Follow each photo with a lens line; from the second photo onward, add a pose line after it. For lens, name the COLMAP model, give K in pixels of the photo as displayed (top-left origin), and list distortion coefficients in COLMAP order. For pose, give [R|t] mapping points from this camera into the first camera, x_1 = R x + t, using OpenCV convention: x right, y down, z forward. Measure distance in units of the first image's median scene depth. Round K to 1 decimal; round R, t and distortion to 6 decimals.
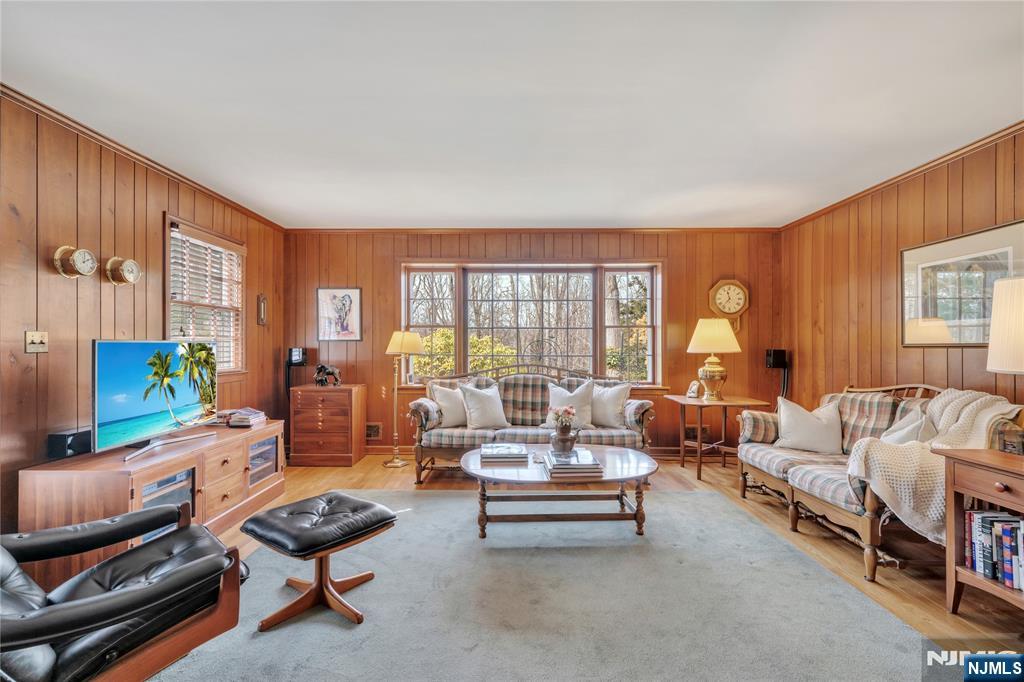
lens RADIAL K [[469.5, 0, 512.0], [0, 469.5, 341.0], [0, 0, 1]] dist [0.003725, 0.000926]
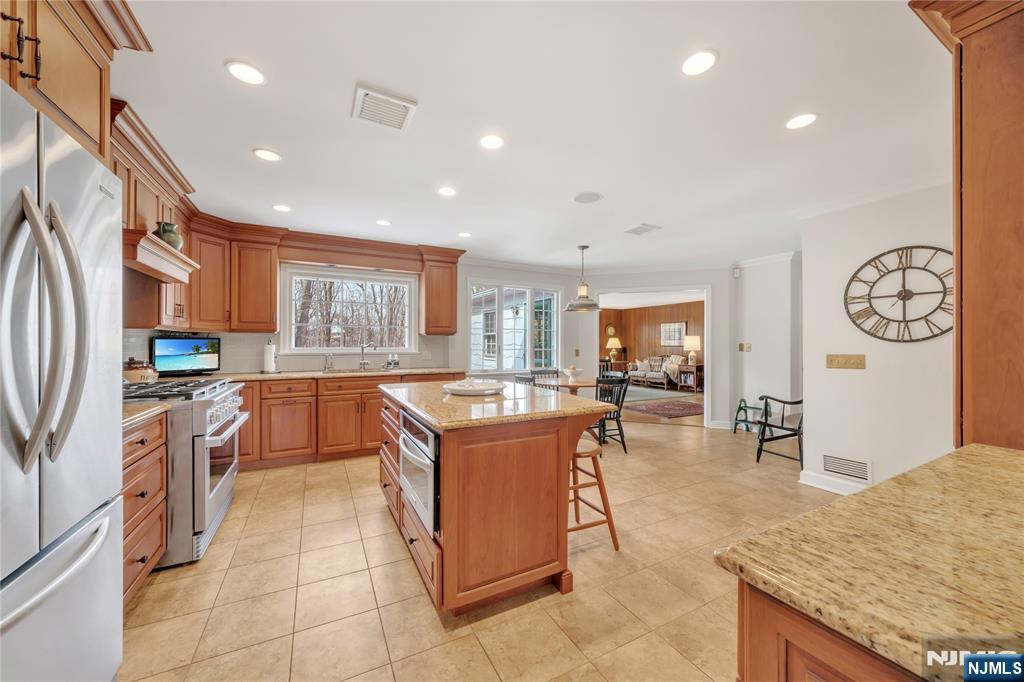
lens RADIAL K [[357.9, 0, 512.0], [0, 357.9, 341.0], [0, 0, 1]] dist [0.000165, -0.000100]
pose [[0.885896, 0.003792, 0.463868, -1.485771], [-0.004152, 0.999991, -0.000244, -0.022152], [-0.463865, -0.001710, 0.885904, -0.989769]]
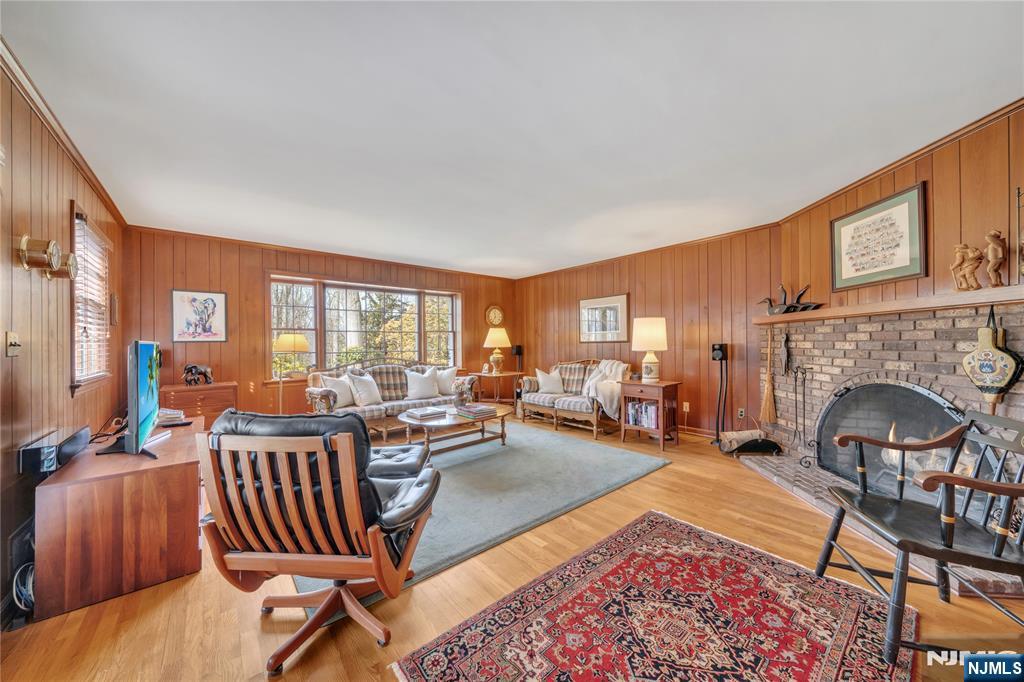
lens RADIAL K [[350.4, 0, 512.0], [0, 350.4, 341.0], [0, 0, 1]] dist [-0.000633, -0.000017]
pose [[0.759620, -0.004760, 0.650349, -0.413012], [0.004926, 0.999987, 0.001566, -0.000325], [-0.650348, 0.002014, 0.759634, -0.049131]]
